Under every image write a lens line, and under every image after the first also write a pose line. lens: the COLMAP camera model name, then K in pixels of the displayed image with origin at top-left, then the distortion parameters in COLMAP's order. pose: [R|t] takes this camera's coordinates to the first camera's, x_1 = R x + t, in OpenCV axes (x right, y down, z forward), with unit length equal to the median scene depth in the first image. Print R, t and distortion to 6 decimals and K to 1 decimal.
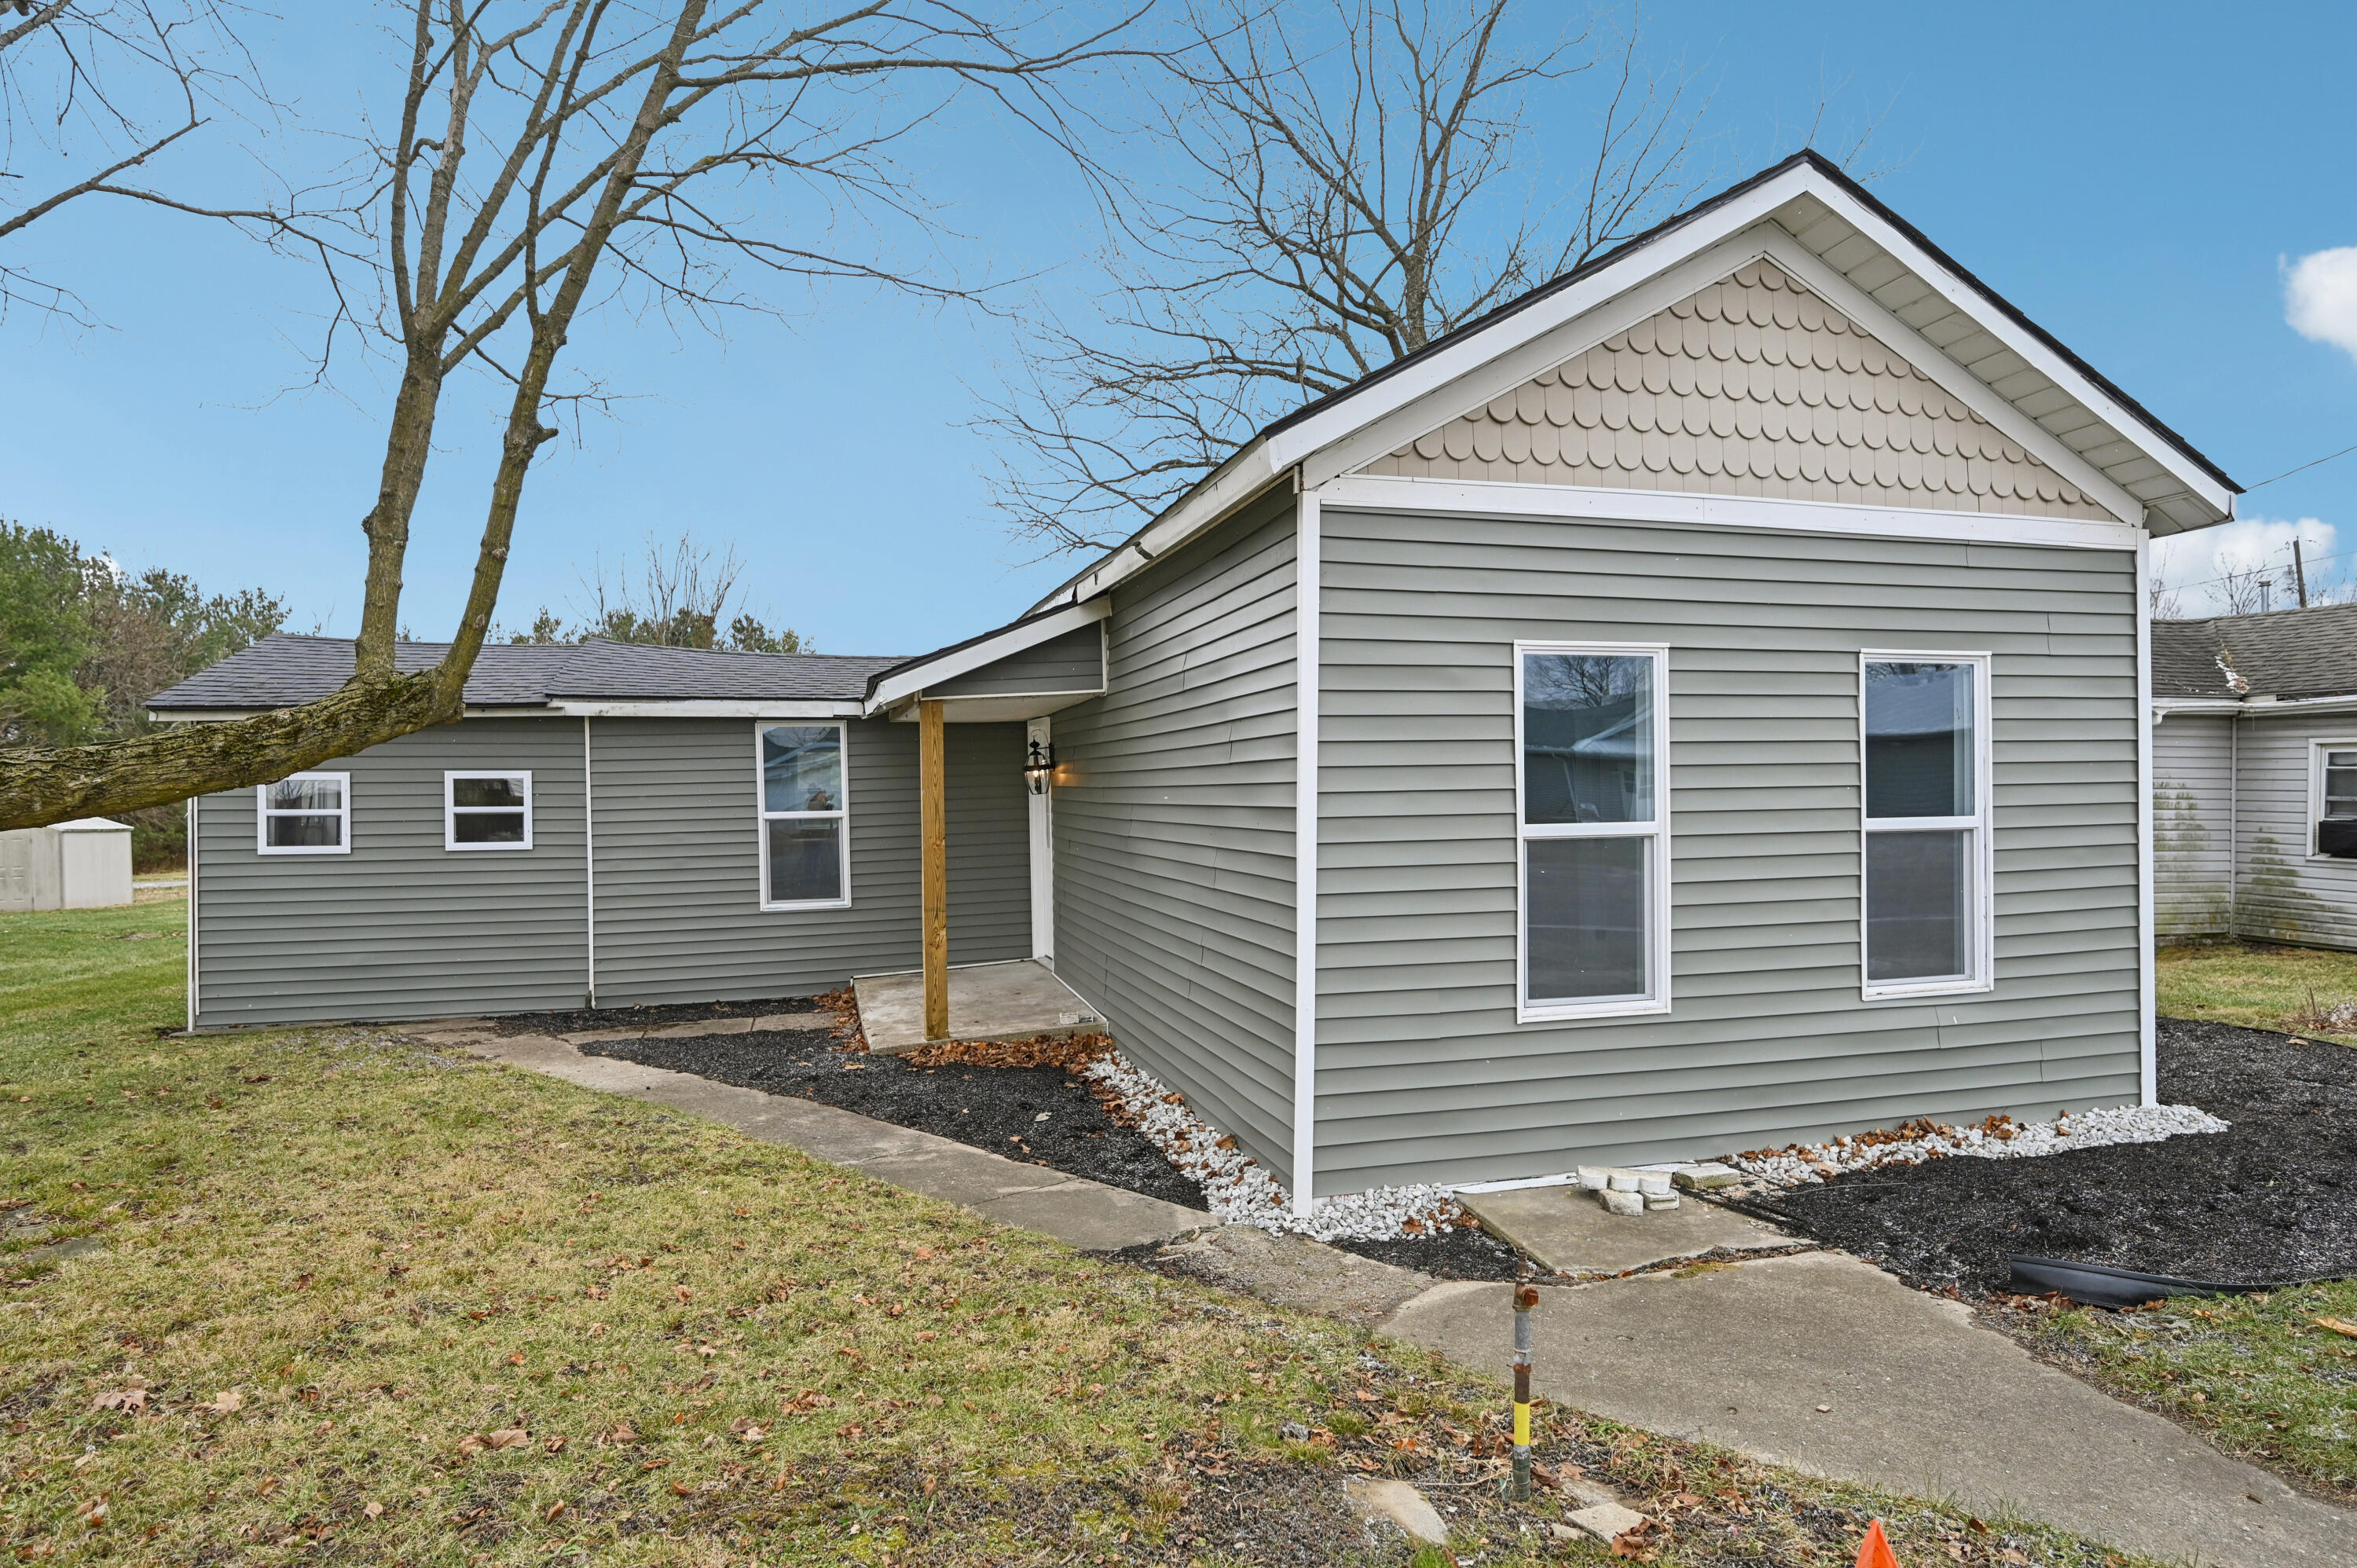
lens RADIAL K [[1246.0, 0, 1231.1], [0, 1246.0, 772.5], [0, 0, 1]] dist [-0.000756, -0.003366]
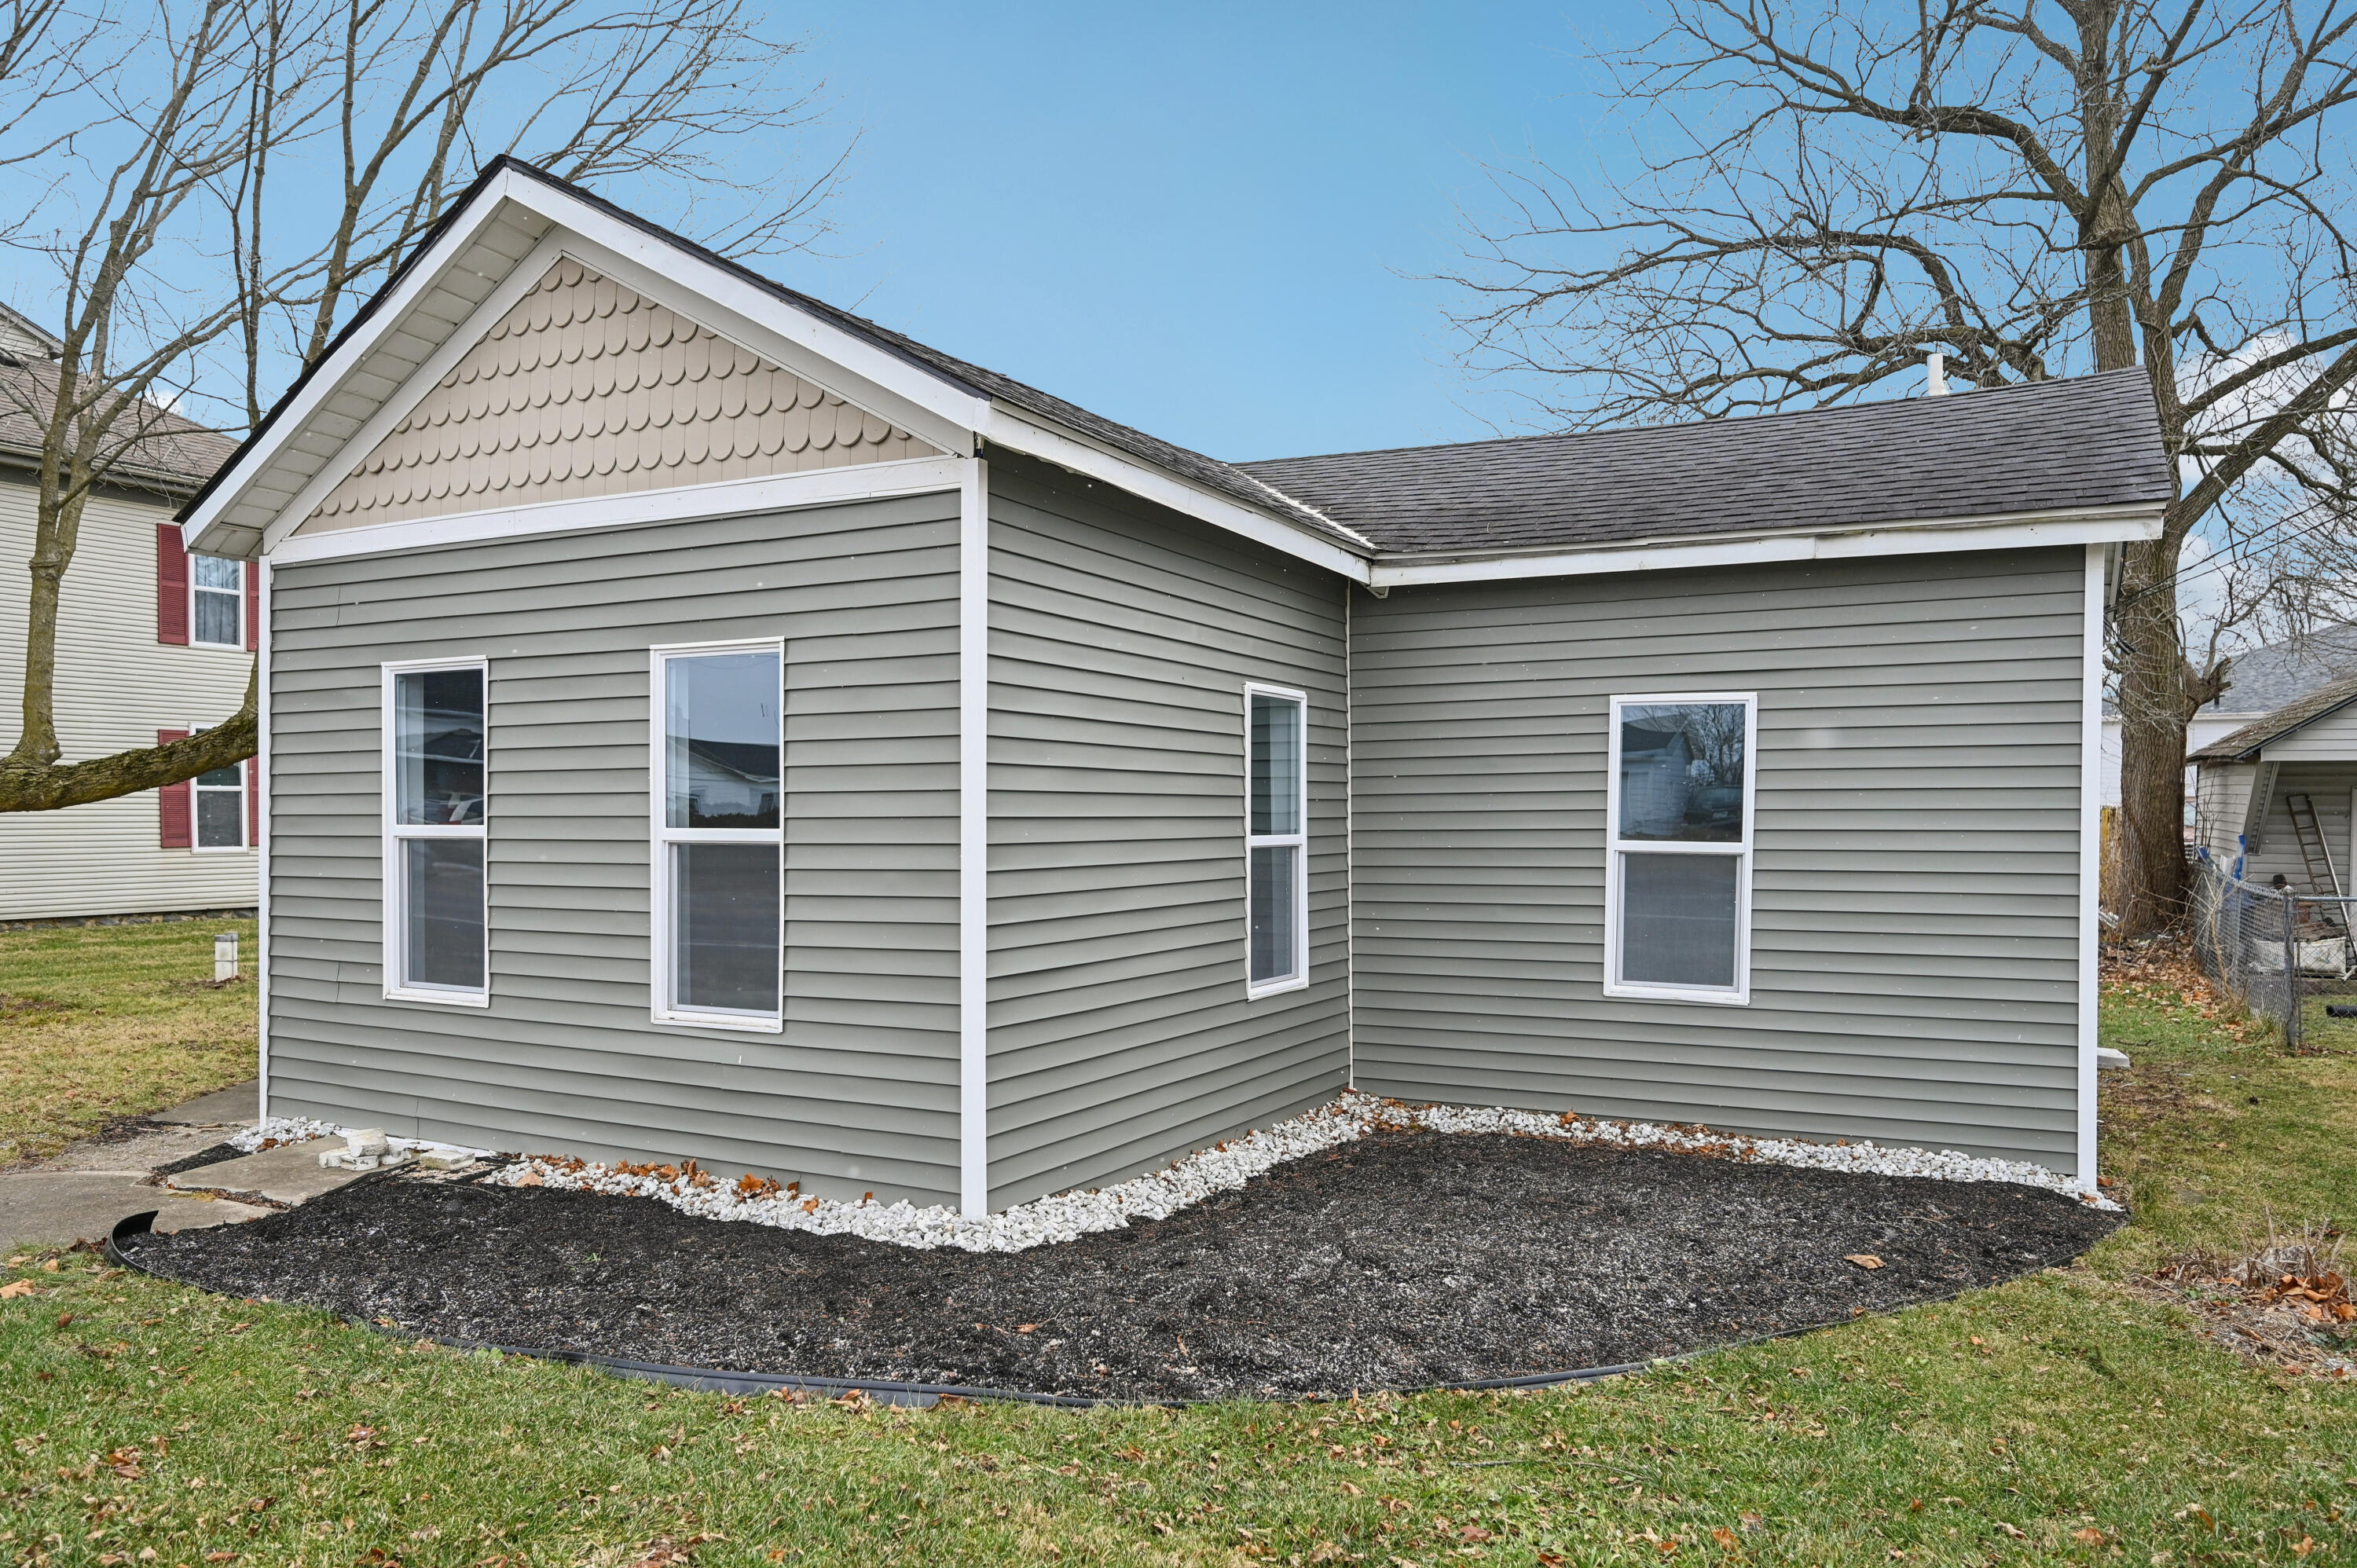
lens RADIAL K [[1535.8, 0, 1253.7], [0, 1535.8, 787.0], [0, 0, 1]] dist [0.007280, -0.000705]
pose [[0.739726, 0.003214, -0.672900, 1.649761], [0.002742, 0.999966, 0.007790, -0.000875], [0.672902, -0.007608, 0.739692, 0.461277]]
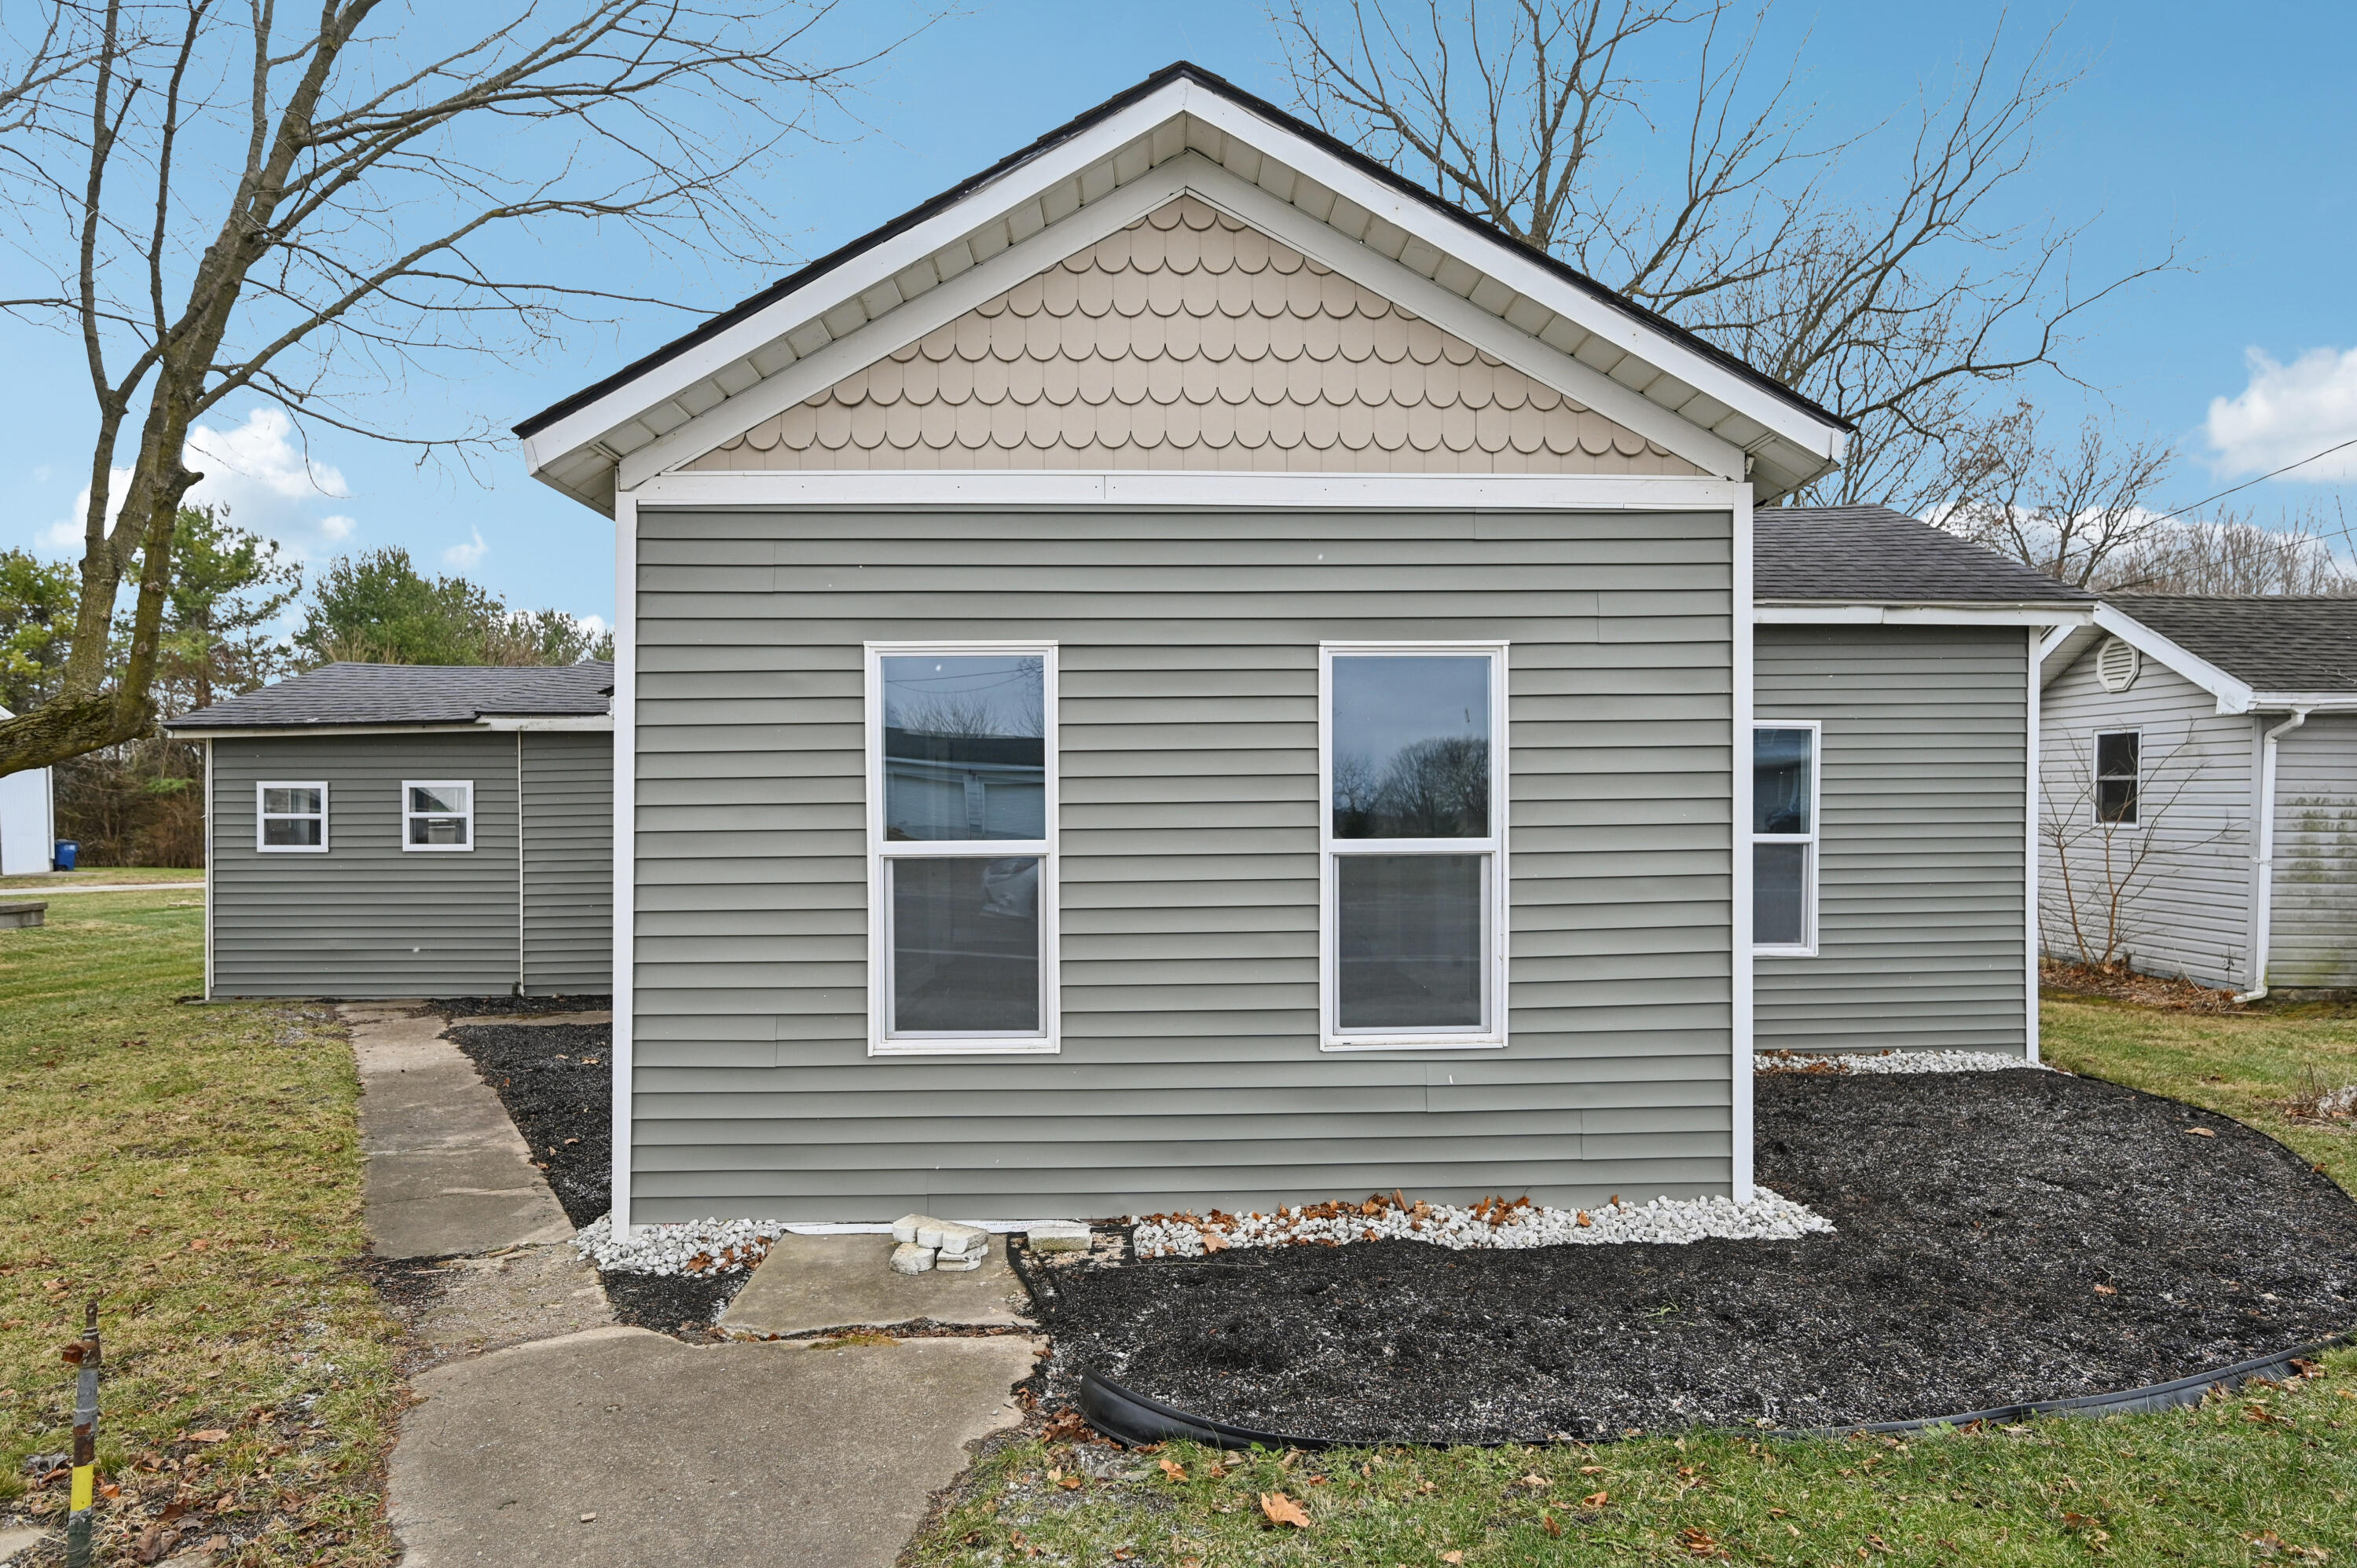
lens RADIAL K [[1246.0, 0, 1251.5], [0, 1246.0, 796.4], [0, 0, 1]] dist [-0.000756, -0.003366]
pose [[0.971534, 0.003512, -0.236873, 0.677533], [-0.000304, 0.999908, 0.013578, -0.004033], [0.236899, -0.013120, 0.971446, 0.158445]]
